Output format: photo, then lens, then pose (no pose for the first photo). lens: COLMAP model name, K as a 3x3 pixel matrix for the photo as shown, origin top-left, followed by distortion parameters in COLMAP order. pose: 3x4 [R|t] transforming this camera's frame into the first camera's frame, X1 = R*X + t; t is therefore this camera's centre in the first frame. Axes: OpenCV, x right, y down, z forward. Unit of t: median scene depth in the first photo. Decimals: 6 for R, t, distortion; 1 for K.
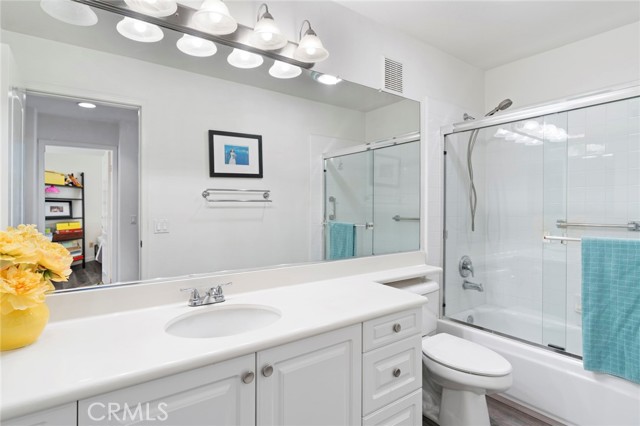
lens RADIAL K [[332.2, 0, 317.5], [0, 332.2, 207.6], [0, 0, 1]] dist [-0.005669, -0.000876]
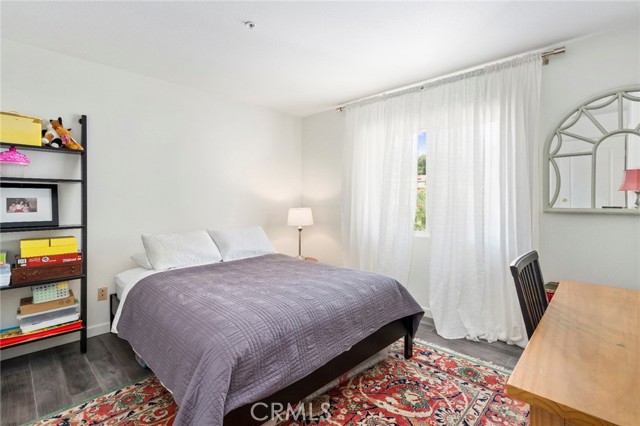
lens RADIAL K [[307.0, 0, 318.8], [0, 307.0, 207.1], [0, 0, 1]] dist [-0.001126, -0.000002]
pose [[0.889195, -0.000836, -0.457527, -0.285100], [0.007137, 0.999902, 0.012045, 0.004899], [0.457472, -0.013976, 0.889114, 0.806628]]
